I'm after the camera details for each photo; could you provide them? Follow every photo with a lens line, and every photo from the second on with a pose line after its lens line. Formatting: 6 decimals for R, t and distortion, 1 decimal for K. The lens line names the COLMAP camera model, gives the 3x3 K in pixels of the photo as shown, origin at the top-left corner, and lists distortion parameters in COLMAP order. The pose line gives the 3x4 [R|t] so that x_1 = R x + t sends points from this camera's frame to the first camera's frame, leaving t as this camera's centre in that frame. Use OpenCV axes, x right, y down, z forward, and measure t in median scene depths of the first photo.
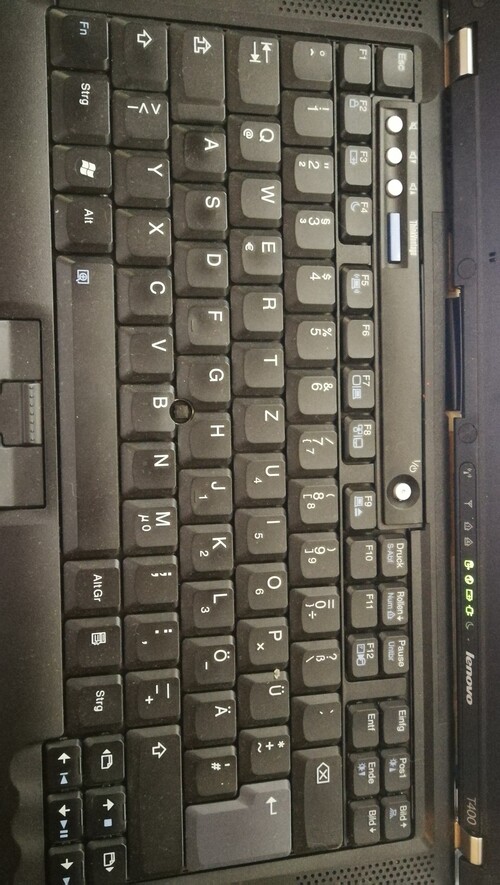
lens RADIAL K [[703.2, 0, 249.8], [0, 703.2, 444.7], [0, 0, 1]] dist [0.007438, -0.002010]
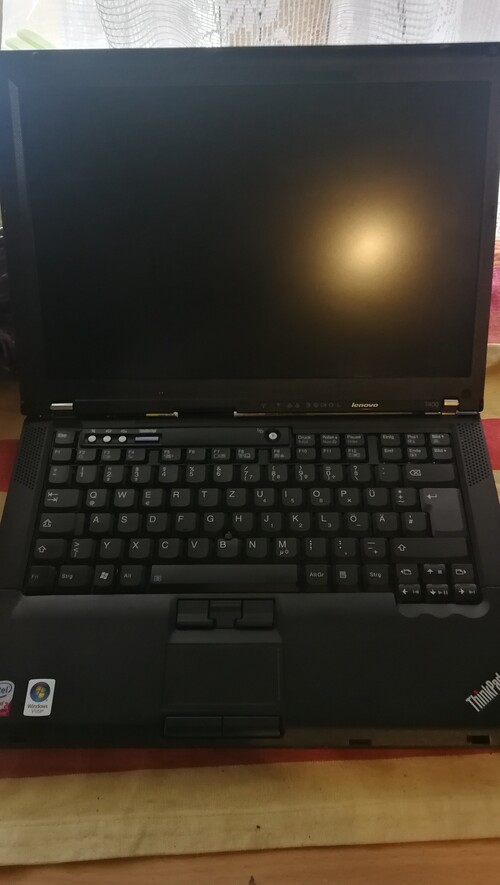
lens RADIAL K [[703.2, 0, 252.4], [0, 703.2, 441.8], [0, 0, 1]] dist [0.007438, -0.002010]
pose [[0.022323, -0.929323, 0.368594, -0.547817], [0.998604, 0.003068, -0.052741, 0.116486], [0.047882, 0.369256, 0.928093, -0.871933]]
